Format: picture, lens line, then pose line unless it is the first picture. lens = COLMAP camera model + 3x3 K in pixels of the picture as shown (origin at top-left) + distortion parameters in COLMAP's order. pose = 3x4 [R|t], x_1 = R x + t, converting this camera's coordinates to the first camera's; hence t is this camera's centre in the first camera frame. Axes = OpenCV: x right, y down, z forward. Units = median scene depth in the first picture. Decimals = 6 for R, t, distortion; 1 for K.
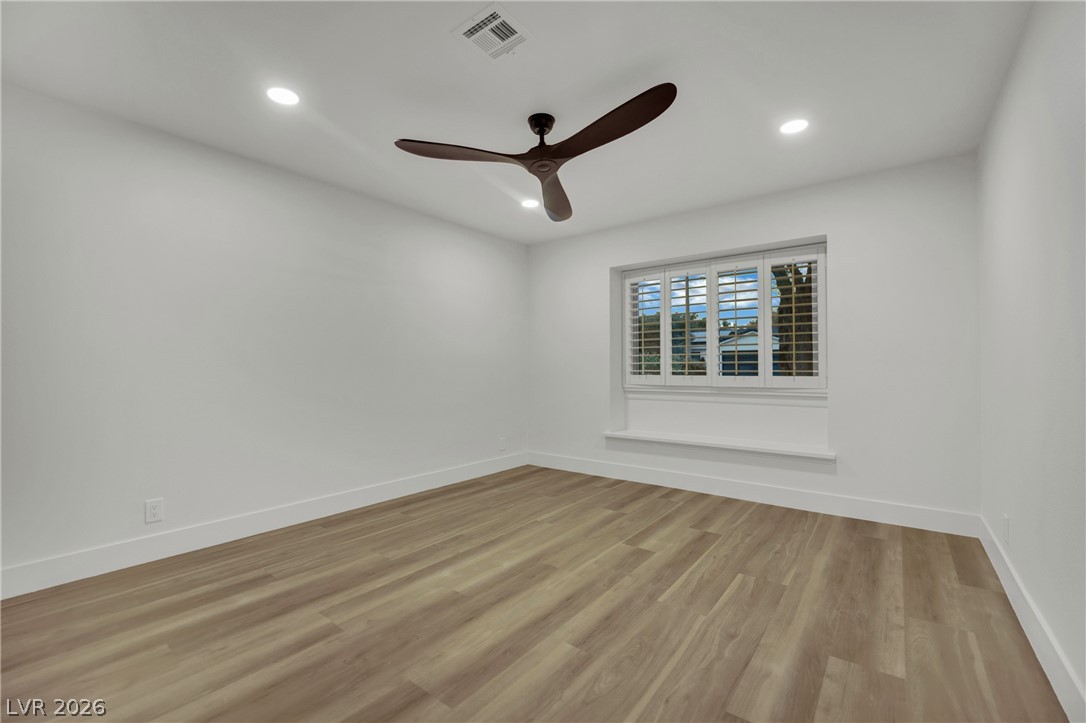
lens RADIAL K [[445.0, 0, 548.3], [0, 445.0, 360.8], [0, 0, 1]] dist [-0.019612, -0.000270]
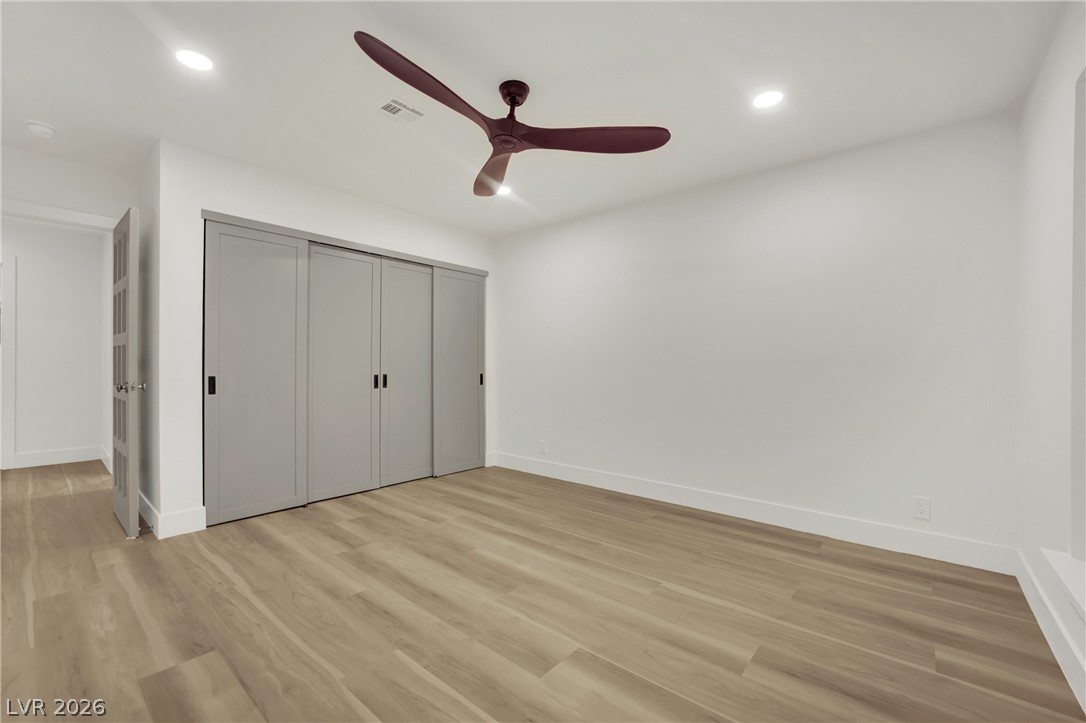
lens RADIAL K [[445.0, 0, 548.3], [0, 445.0, 360.8], [0, 0, 1]] dist [-0.019612, -0.000270]
pose [[-0.023038, -0.003912, -0.999727, 0.775006], [0.006959, 0.999967, -0.004073, 0.007661], [0.999710, -0.007051, -0.023010, 0.951034]]
